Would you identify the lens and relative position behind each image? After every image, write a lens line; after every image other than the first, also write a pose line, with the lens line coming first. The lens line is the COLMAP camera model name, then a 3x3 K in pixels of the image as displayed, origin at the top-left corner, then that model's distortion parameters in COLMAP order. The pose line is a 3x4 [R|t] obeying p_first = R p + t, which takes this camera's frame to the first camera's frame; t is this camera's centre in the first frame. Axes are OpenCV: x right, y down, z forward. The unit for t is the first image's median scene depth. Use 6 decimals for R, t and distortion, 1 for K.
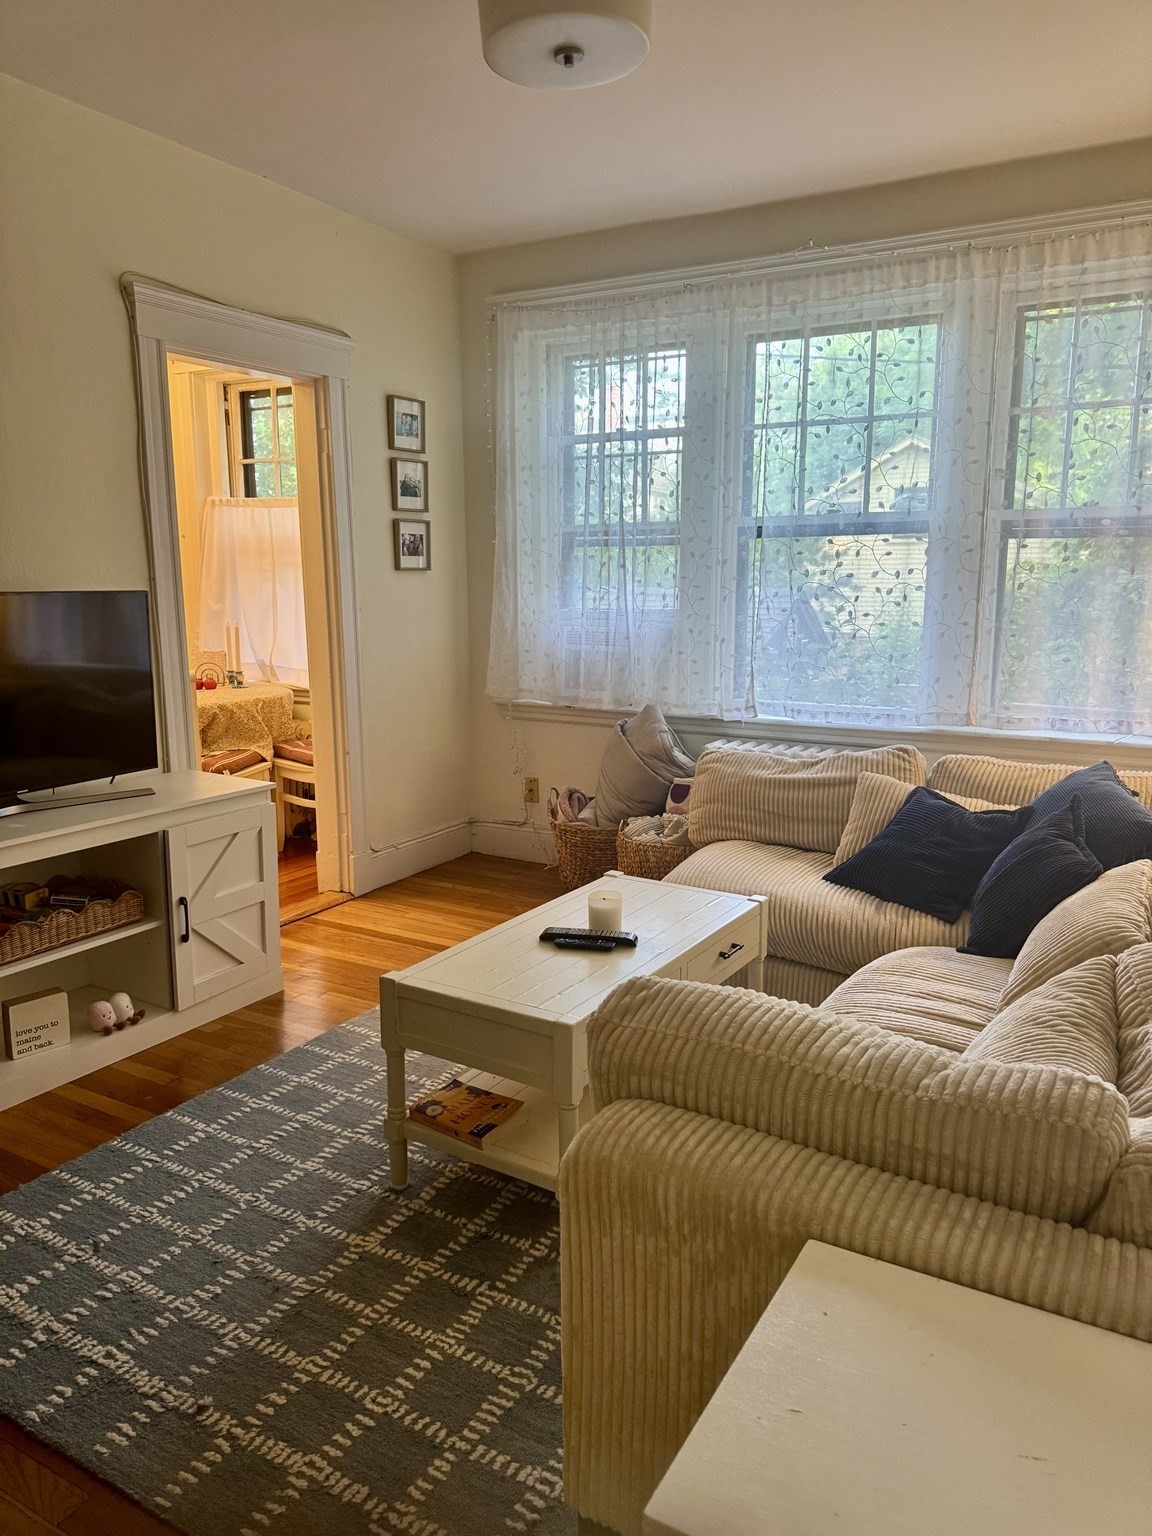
lens RADIAL K [[1089.5, 0, 584.8], [0, 1089.5, 771.6], [0, 0, 1]] dist [0.001085, -0.005549]
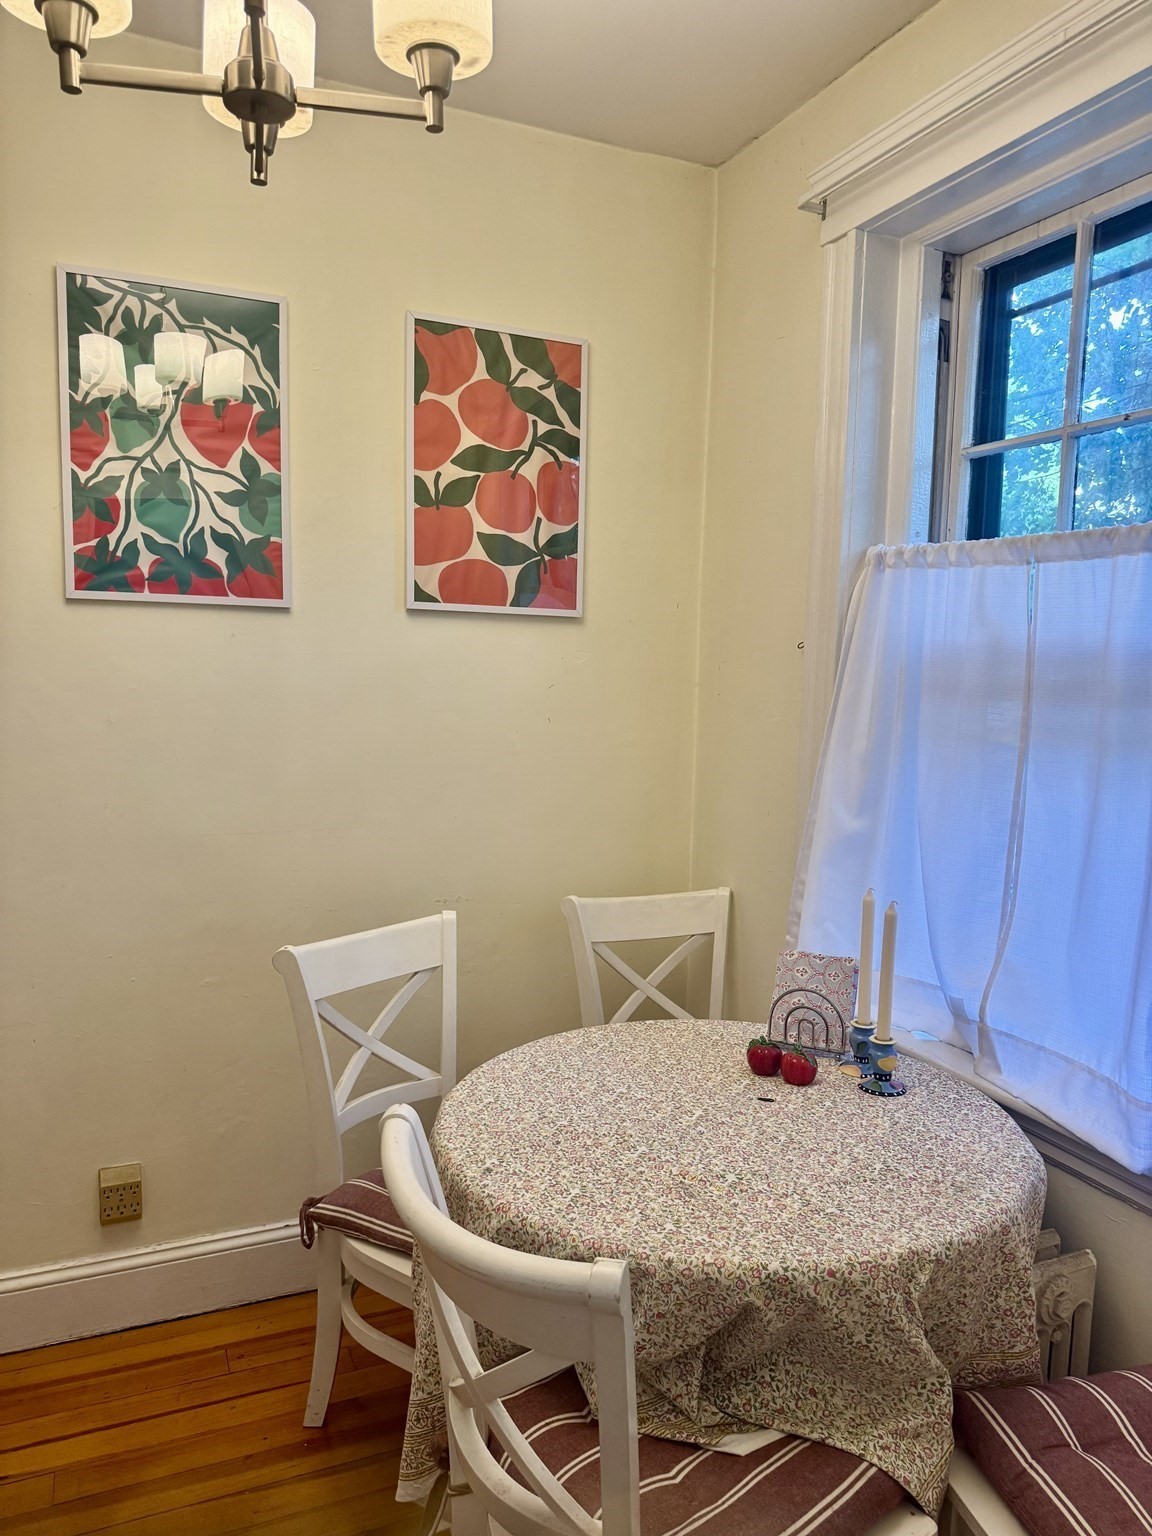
lens RADIAL K [[1089.5, 0, 577.3], [0, 1089.5, 778.4], [0, 0, 1]] dist [0.001085, -0.005549]
pose [[0.802596, 0.089039, -0.589840, -0.194361], [-0.135098, 0.990237, -0.034349, -0.143291], [0.581023, 0.107255, 0.806789, 0.639476]]
